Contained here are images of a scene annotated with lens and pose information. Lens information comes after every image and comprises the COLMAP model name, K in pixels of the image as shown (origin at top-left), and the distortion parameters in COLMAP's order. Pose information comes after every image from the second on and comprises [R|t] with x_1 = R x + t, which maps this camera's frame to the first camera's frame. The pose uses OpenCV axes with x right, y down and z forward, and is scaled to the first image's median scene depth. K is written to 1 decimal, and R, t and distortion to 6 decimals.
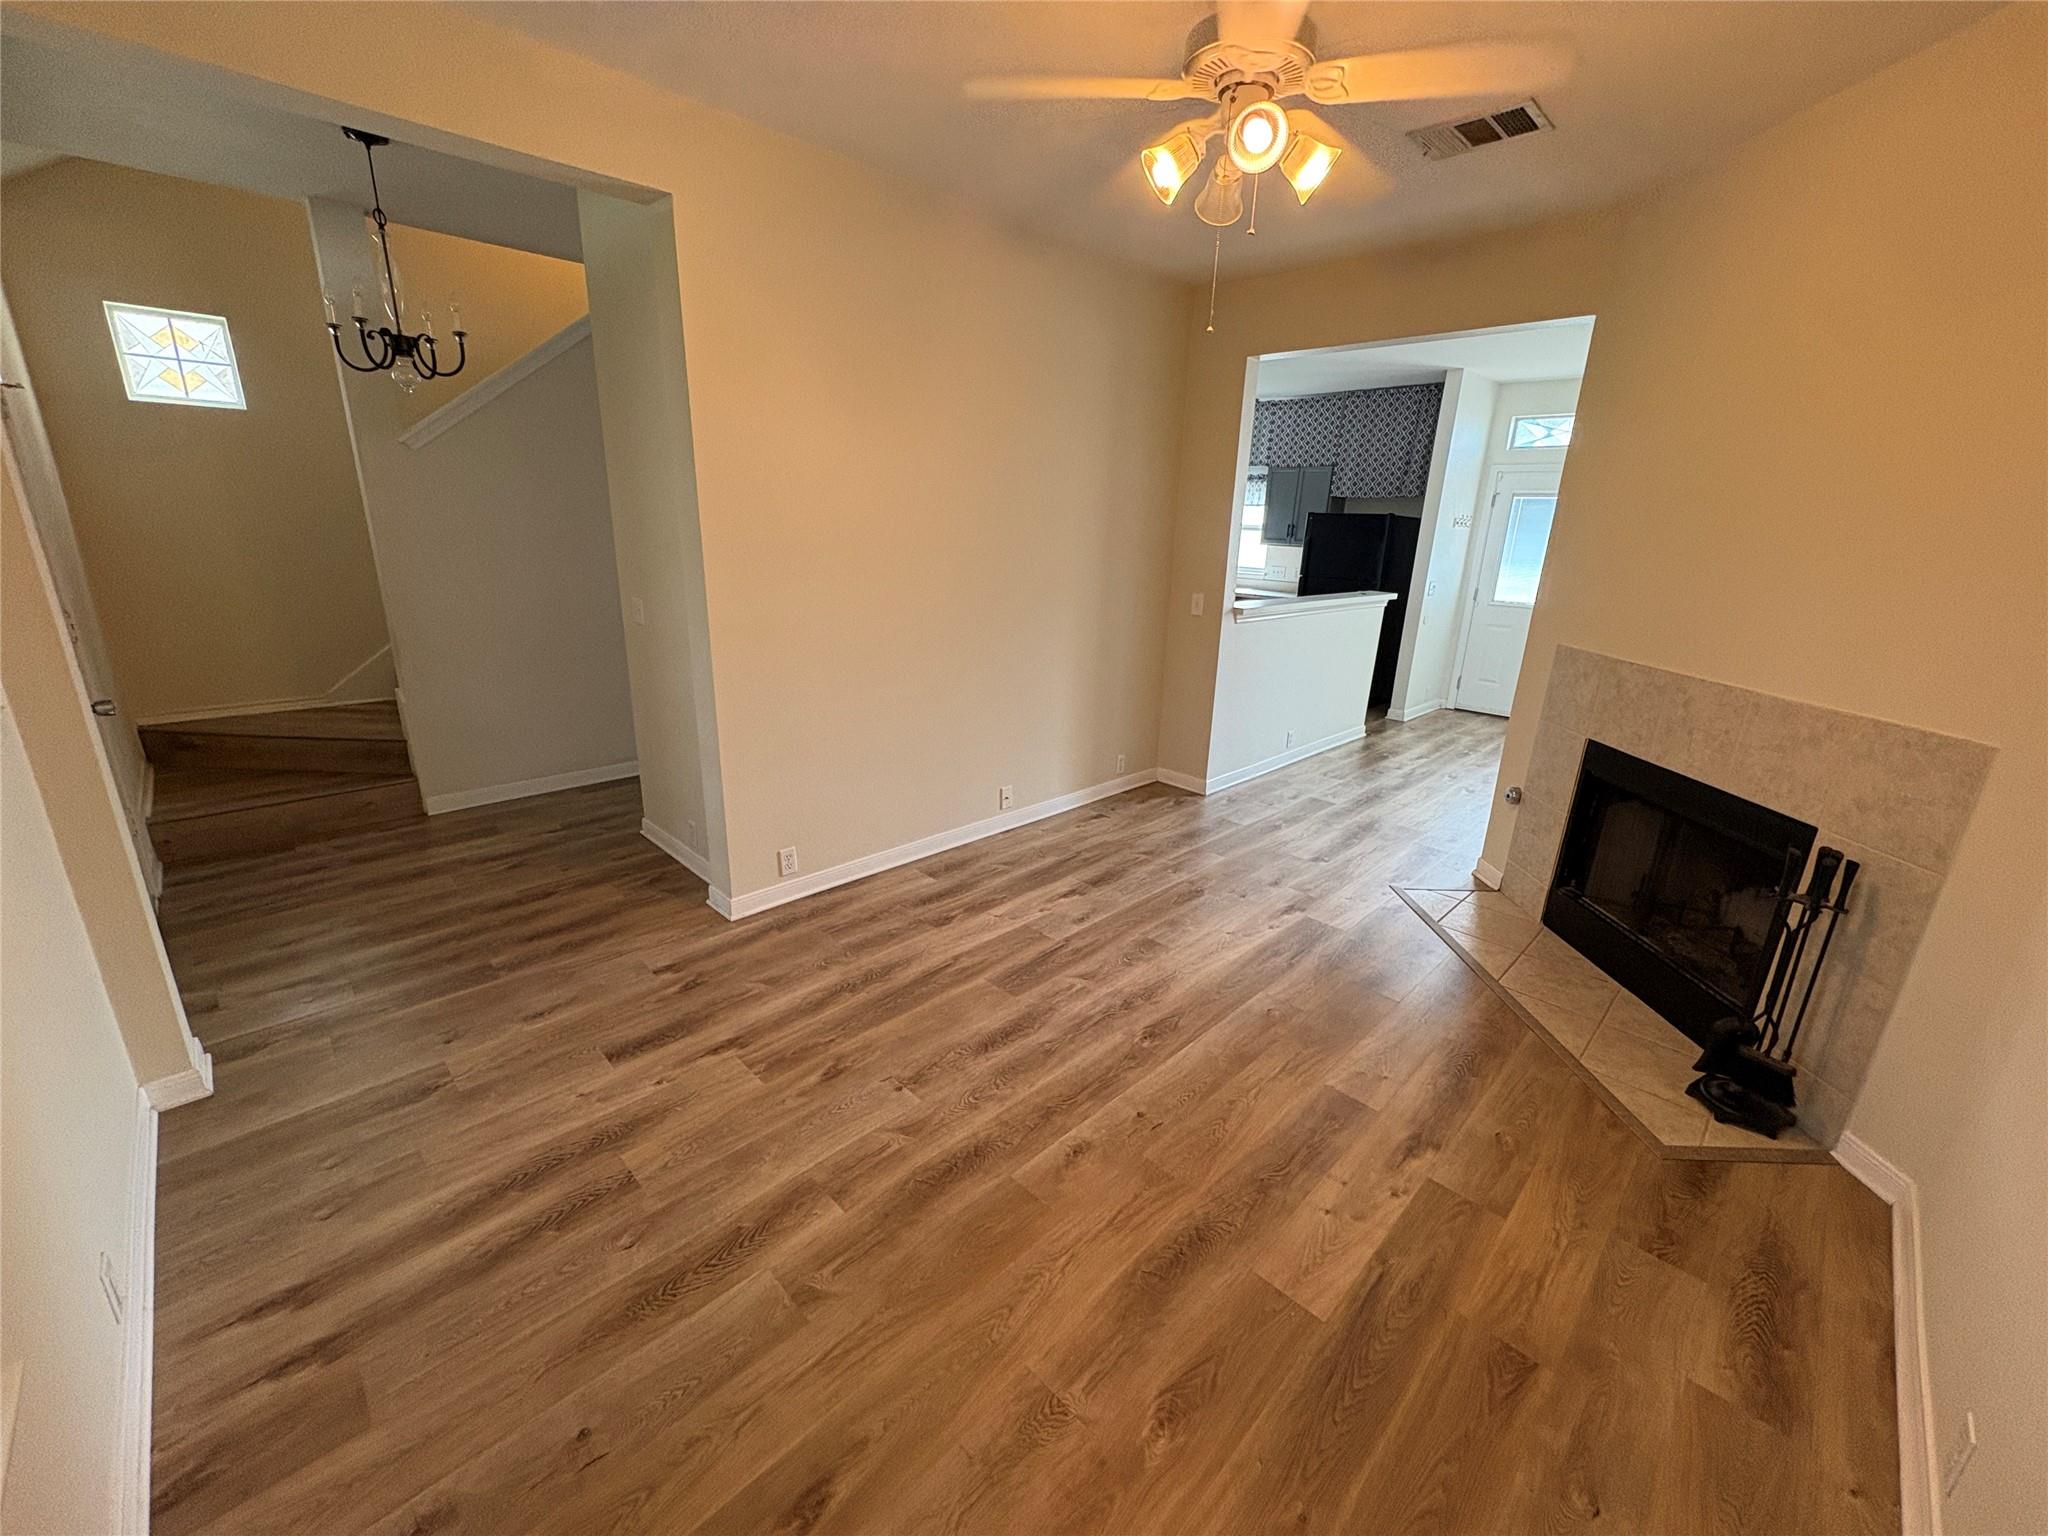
lens RADIAL K [[818.3, 0, 1019.5], [0, 818.3, 766.1], [0, 0, 1]] dist [-0.000200, 0.000060]
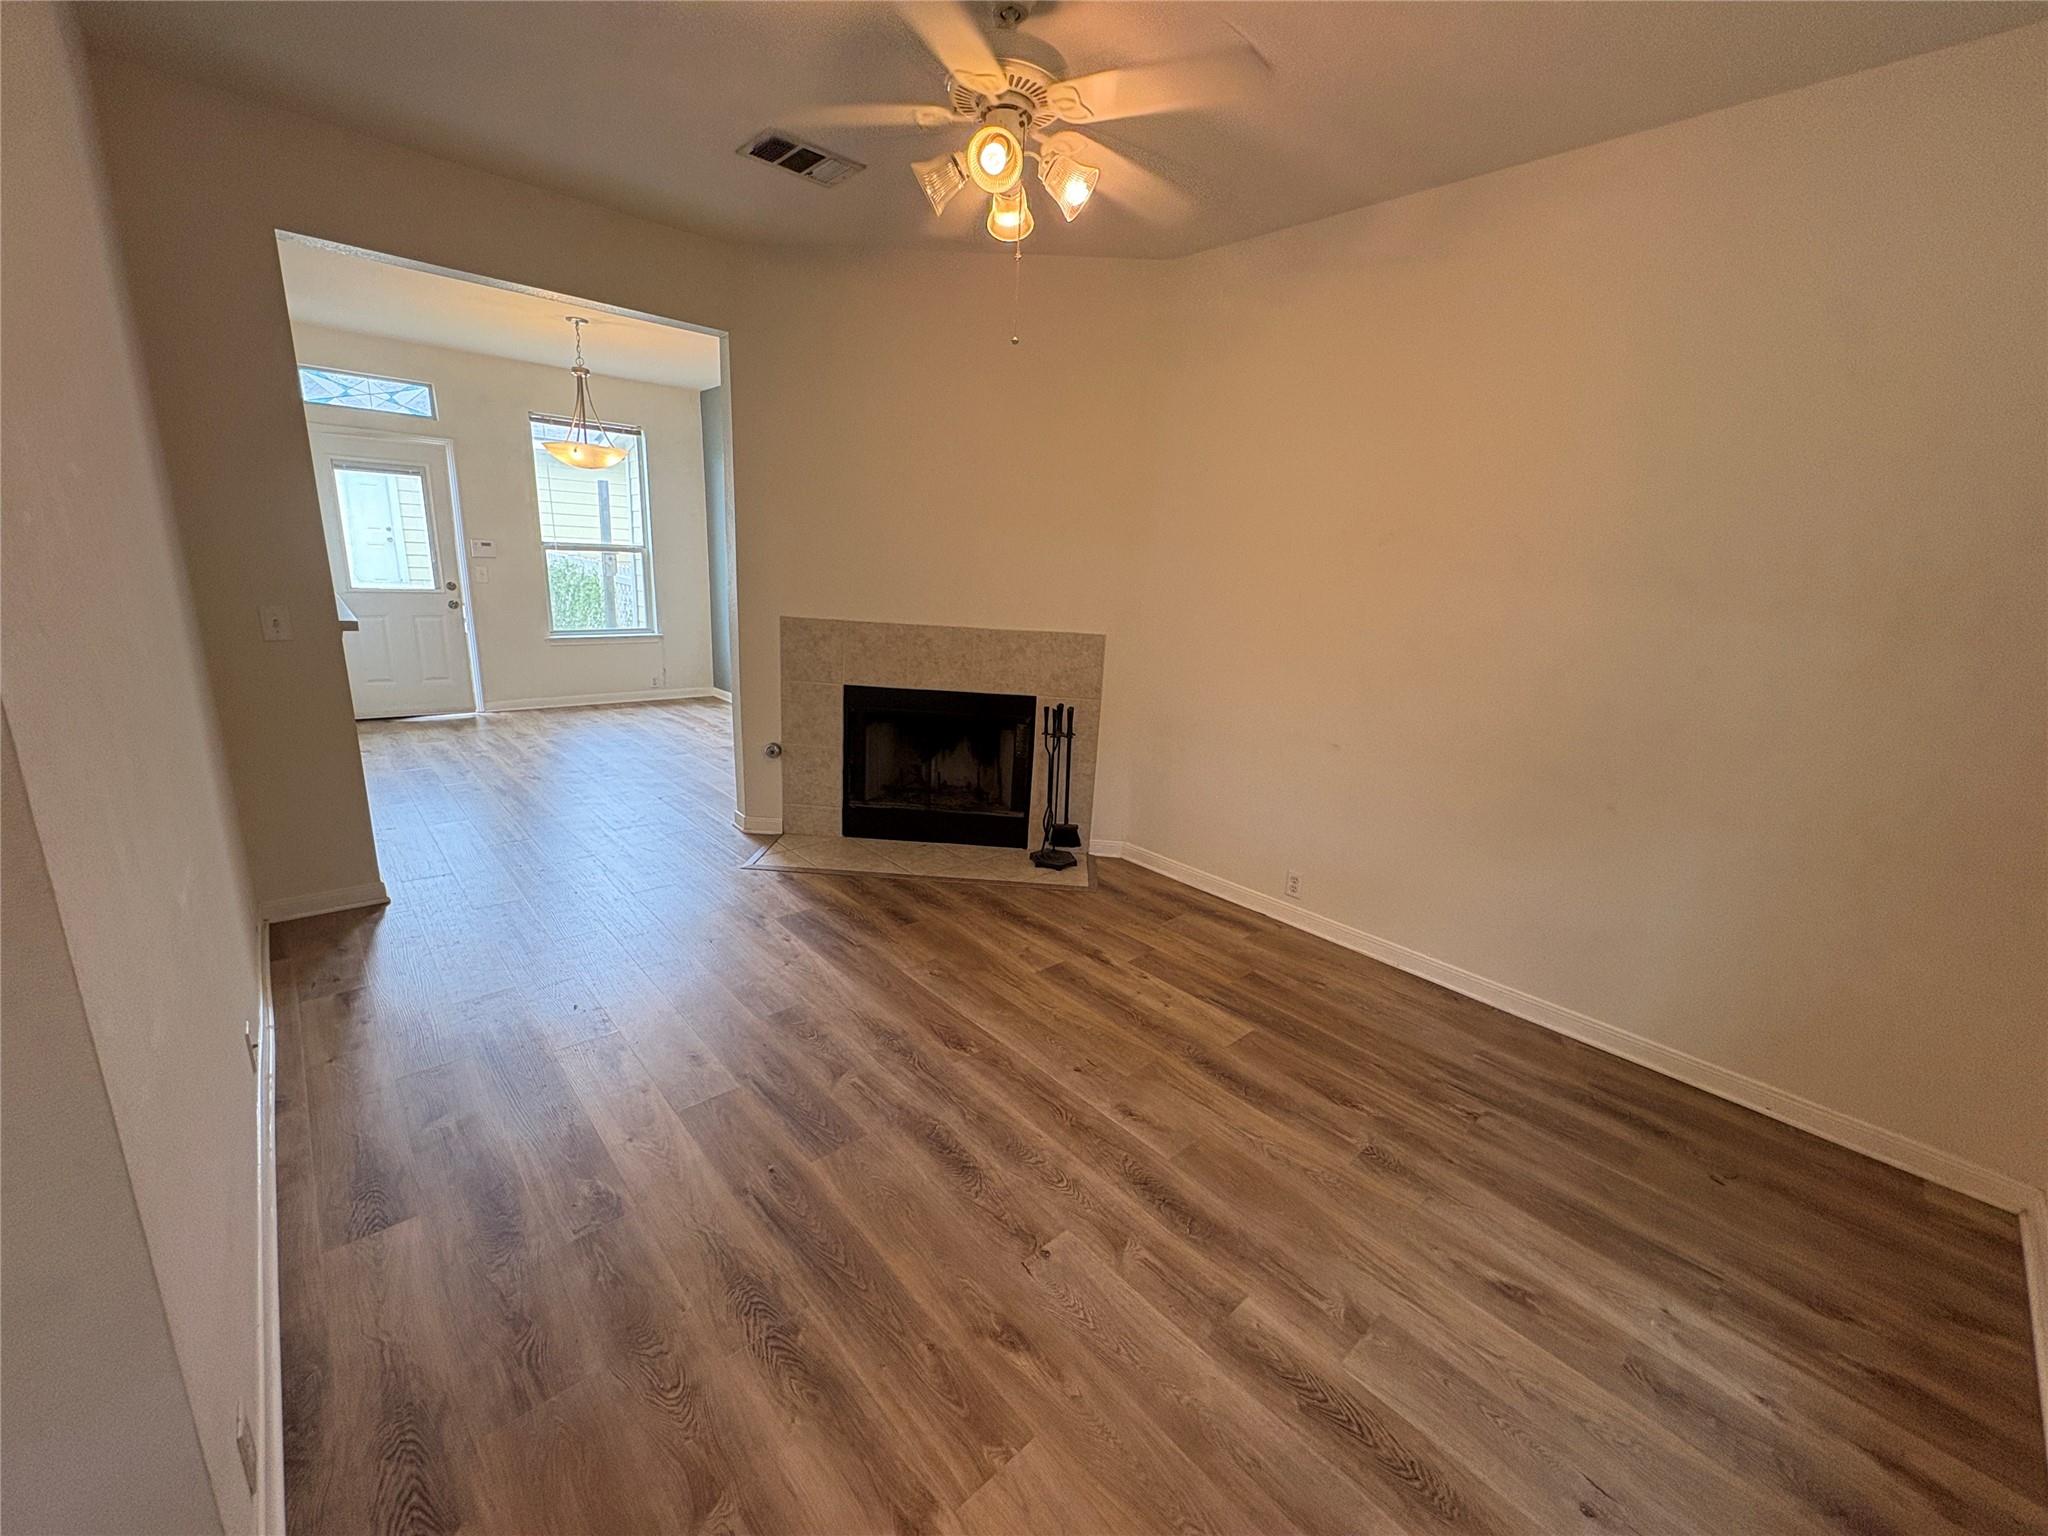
lens RADIAL K [[818.3, 0, 1019.5], [0, 818.3, 766.1], [0, 0, 1]] dist [-0.000200, 0.000060]
pose [[0.047650, -0.280591, 0.958644, -0.795253], [0.241966, 0.934392, 0.261466, -0.260897], [-0.969114, 0.219500, 0.112418, 0.864808]]
